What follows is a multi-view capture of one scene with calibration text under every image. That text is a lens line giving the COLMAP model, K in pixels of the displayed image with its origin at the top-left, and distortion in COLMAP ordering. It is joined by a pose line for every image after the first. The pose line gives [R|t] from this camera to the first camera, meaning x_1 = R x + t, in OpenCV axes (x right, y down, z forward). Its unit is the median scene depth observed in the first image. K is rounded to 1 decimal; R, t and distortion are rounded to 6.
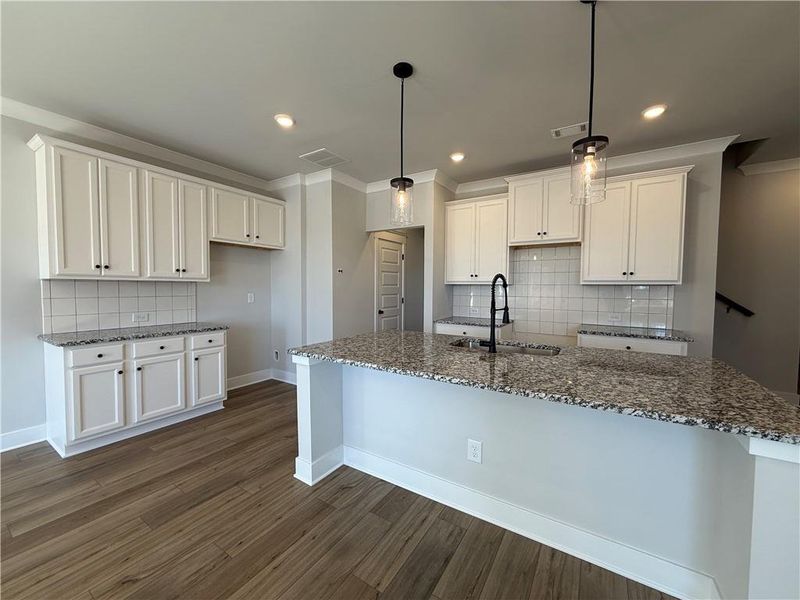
lens RADIAL K [[317.8, 0, 397.2], [0, 317.8, 299.8], [0, 0, 1]] dist [0.001591, -0.000006]
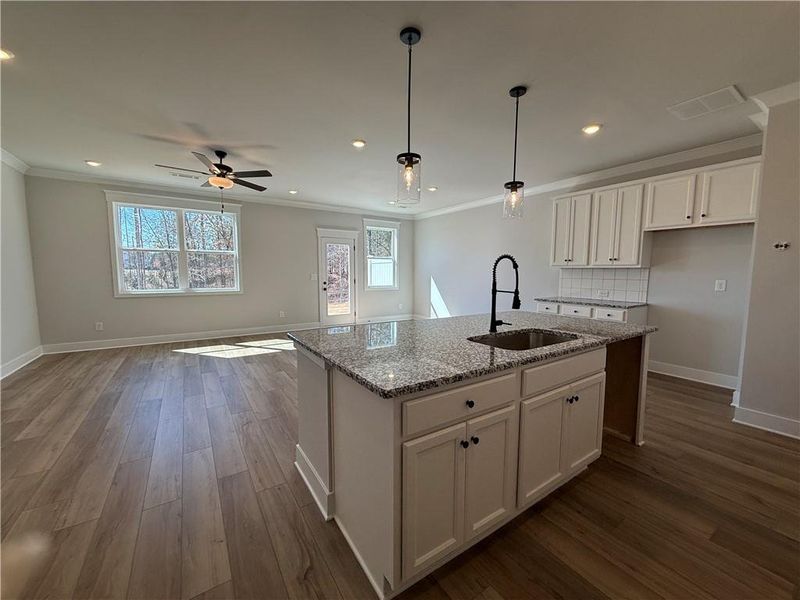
lens RADIAL K [[317.8, 0, 399.0], [0, 317.8, 302.5], [0, 0, 1]] dist [0.001591, -0.000006]
pose [[-0.398092, 0.081828, -0.913689, 0.890253], [-0.047086, 0.992878, 0.109436, -0.018404], [0.916136, 0.086588, -0.391404, 0.728319]]
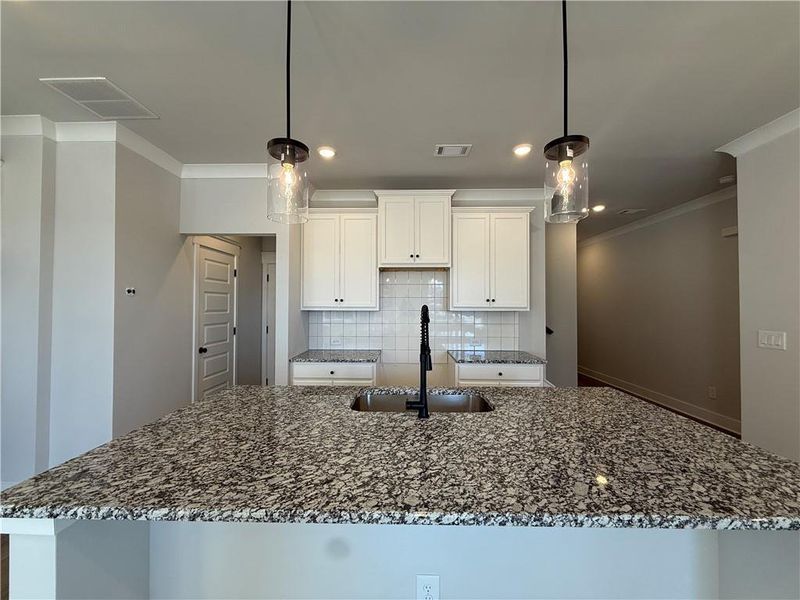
lens RADIAL K [[317.8, 0, 397.0], [0, 317.8, 300.7], [0, 0, 1]] dist [0.001591, -0.000006]
pose [[0.854351, 0.004775, 0.519675, -0.077314], [0.024970, 0.998426, -0.050225, -0.037491], [-0.519096, 0.055886, 0.852887, 0.271745]]
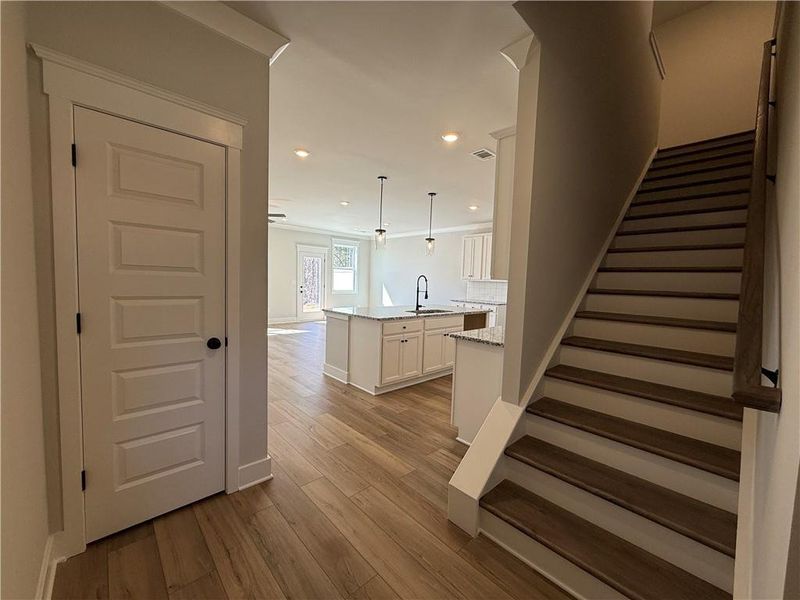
lens RADIAL K [[317.8, 0, 401.1], [0, 317.8, 298.9], [0, 0, 1]] dist [0.001591, -0.000006]
pose [[-0.234434, 0.044771, -0.971101, 1.641152], [-0.076405, 0.995000, 0.064318, -0.032445], [0.969125, 0.089276, -0.229841, 0.913687]]
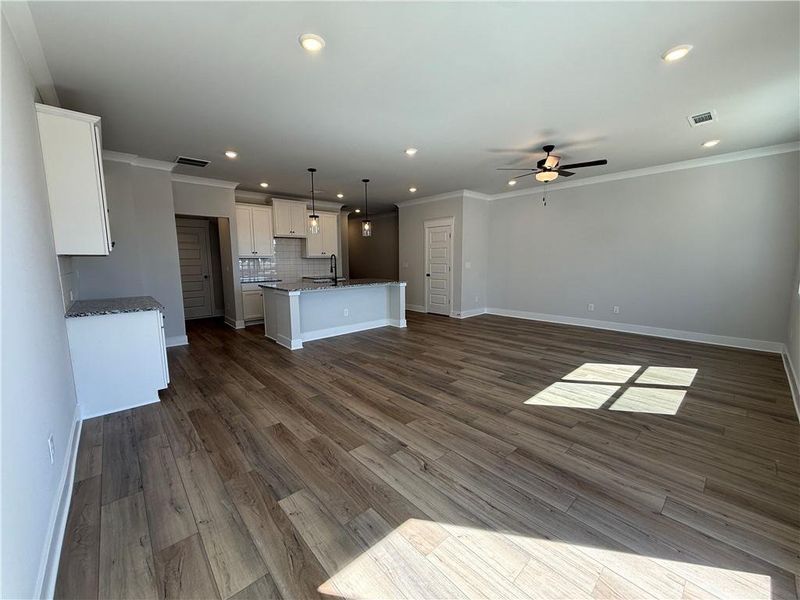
lens RADIAL K [[317.8, 0, 396.4], [0, 317.8, 301.6], [0, 0, 1]] dist [0.001591, -0.000006]
pose [[0.264409, -0.136534, 0.954697, -1.480411], [0.048923, 0.990552, 0.128112, -0.000923], [-0.963169, 0.012833, 0.268591, -0.173470]]
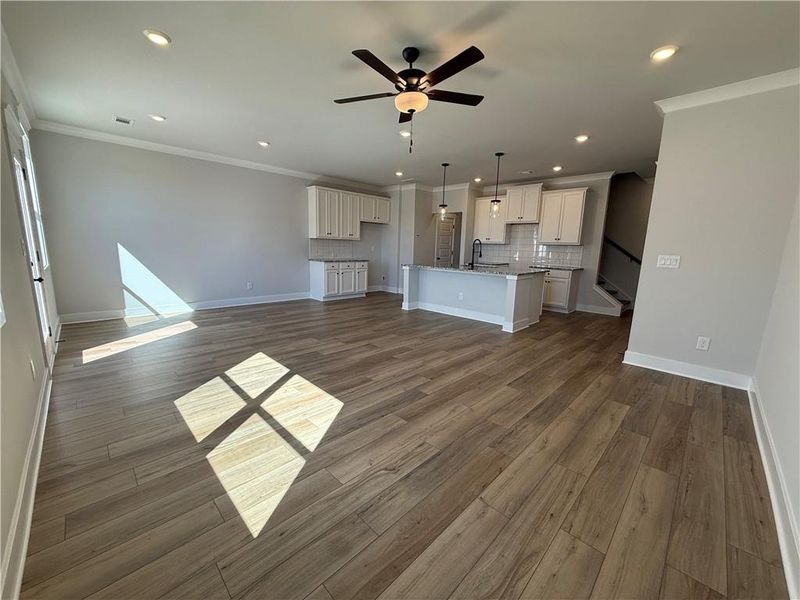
lens RADIAL K [[317.8, 0, 396.9], [0, 317.8, 300.0], [0, 0, 1]] dist [0.001591, -0.000006]
pose [[0.976837, 0.054968, -0.206804, 0.159477], [-0.028776, 0.991410, 0.127589, 0.074227], [0.212041, -0.118683, 0.970027, -1.265189]]
